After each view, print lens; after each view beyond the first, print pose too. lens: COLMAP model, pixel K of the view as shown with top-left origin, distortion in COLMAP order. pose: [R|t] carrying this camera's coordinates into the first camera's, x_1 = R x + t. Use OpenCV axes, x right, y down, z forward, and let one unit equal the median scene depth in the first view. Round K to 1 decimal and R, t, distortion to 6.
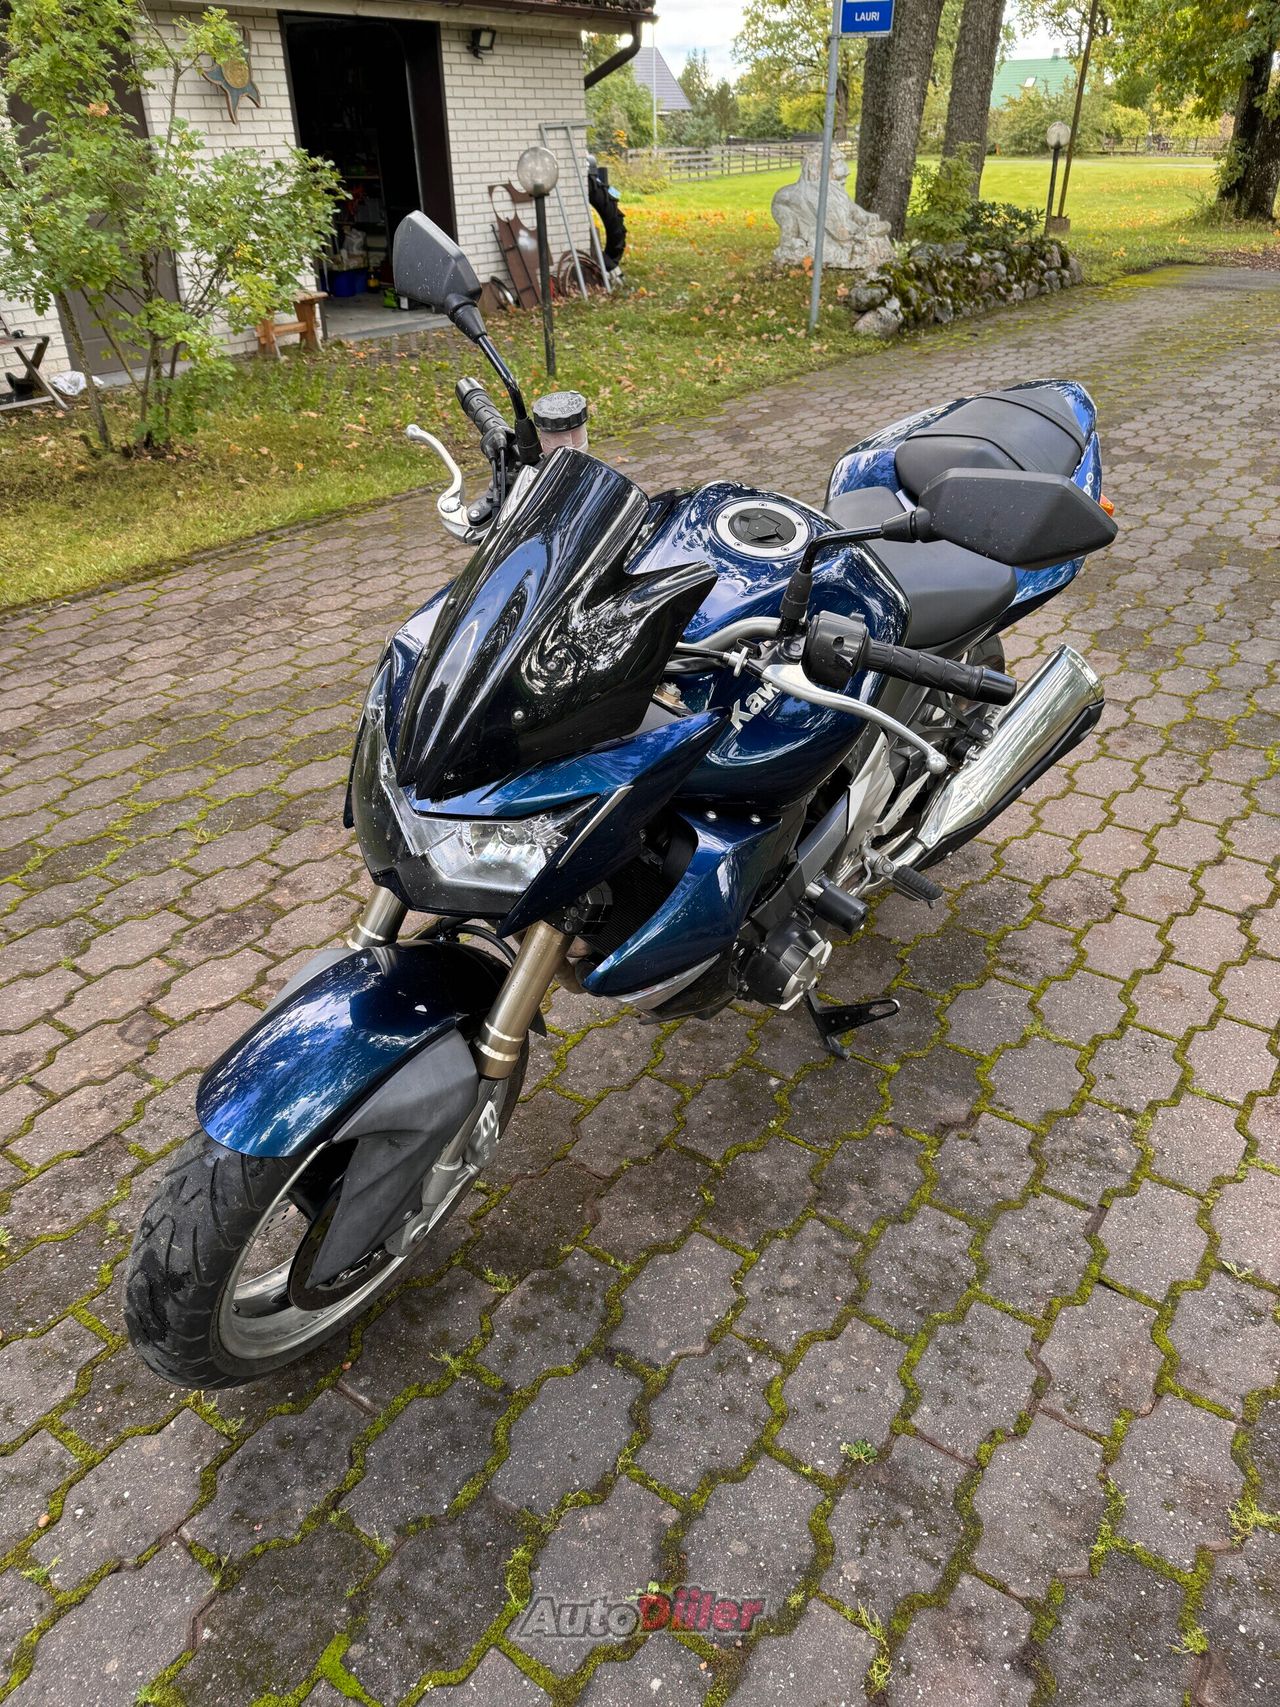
lens RADIAL K [[1218.0, 0, 645.8], [0, 1218.0, 862.8], [0, 0, 1]] dist [-0.003796, -0.004425]
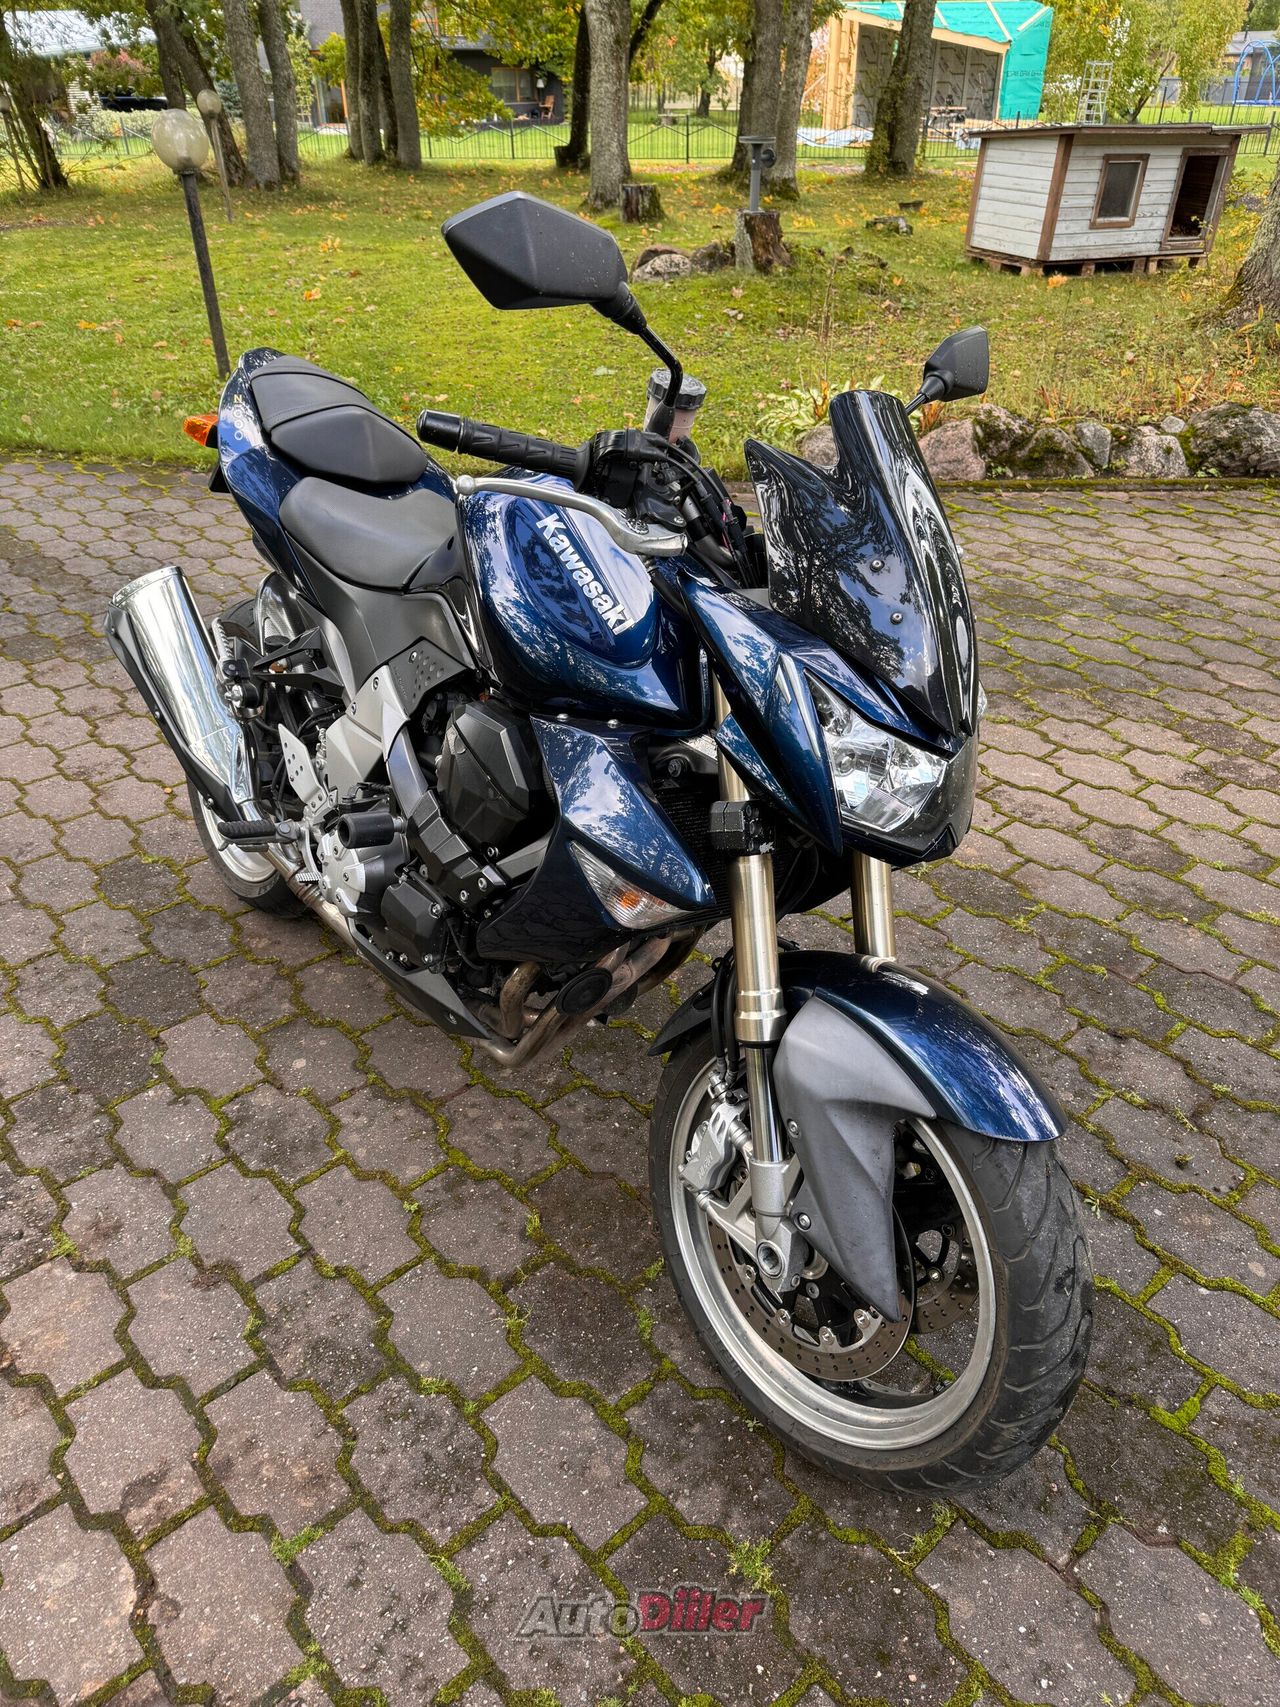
lens RADIAL K [[1232.4, 0, 636.1], [0, 1232.4, 845.4], [0, 0, 1]] dist [0.001080, -0.007287]
pose [[0.226138, -0.507414, 0.831500, -0.664573], [0.509676, 0.789077, 0.342912, -0.273161], [-0.830116, 0.346250, 0.437057, 0.446525]]
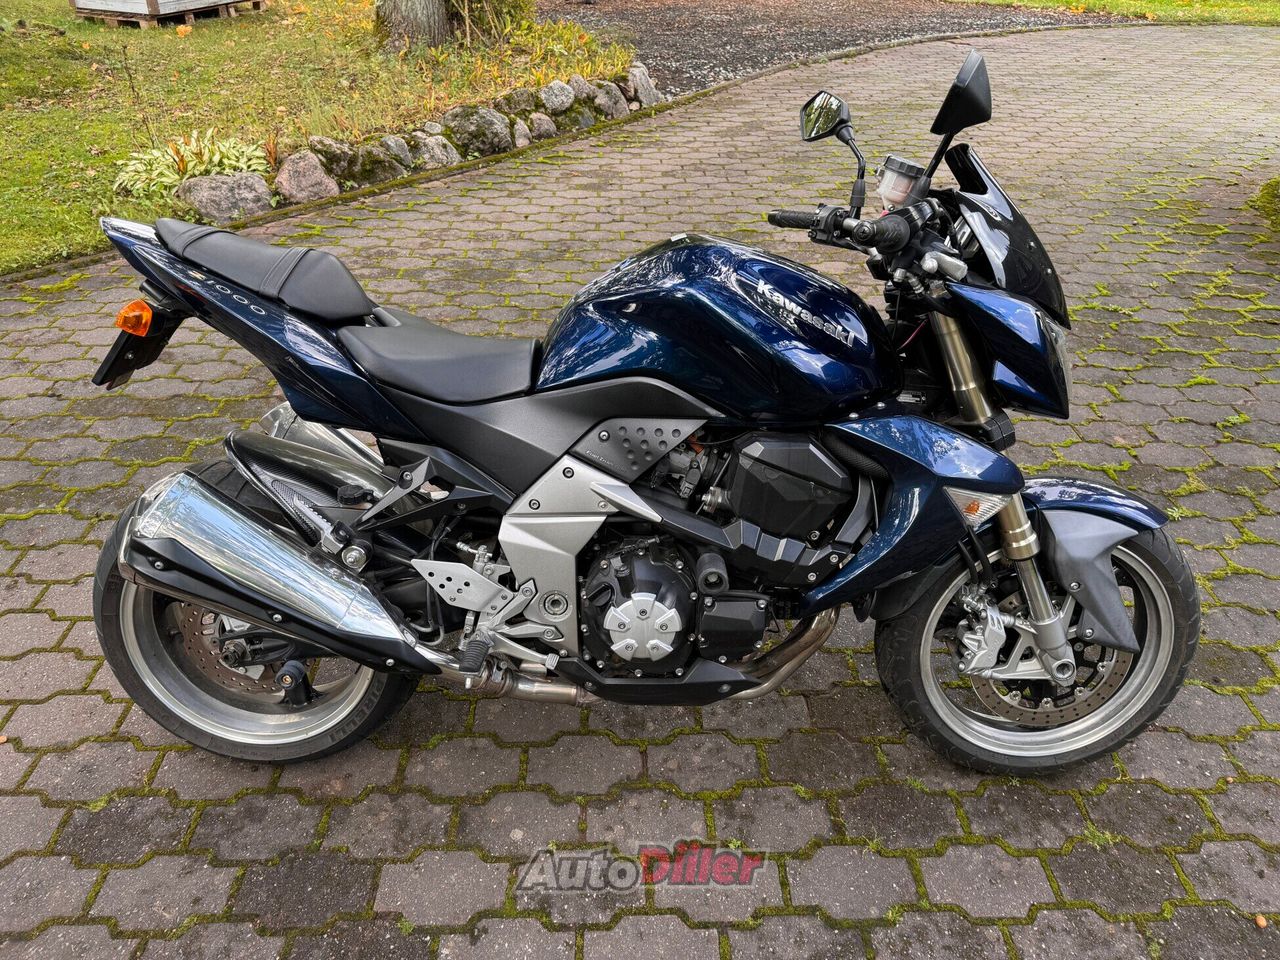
lens RADIAL K [[913.3, 0, 662.8], [0, 913.3, 464.8], [0, 0, 1]] dist [-0.003796, -0.004425]
pose [[-0.606336, -0.441048, 0.661690, -0.453099], [0.398543, 0.551504, 0.732807, -0.648203], [-0.688128, 0.708040, -0.158621, 0.978535]]
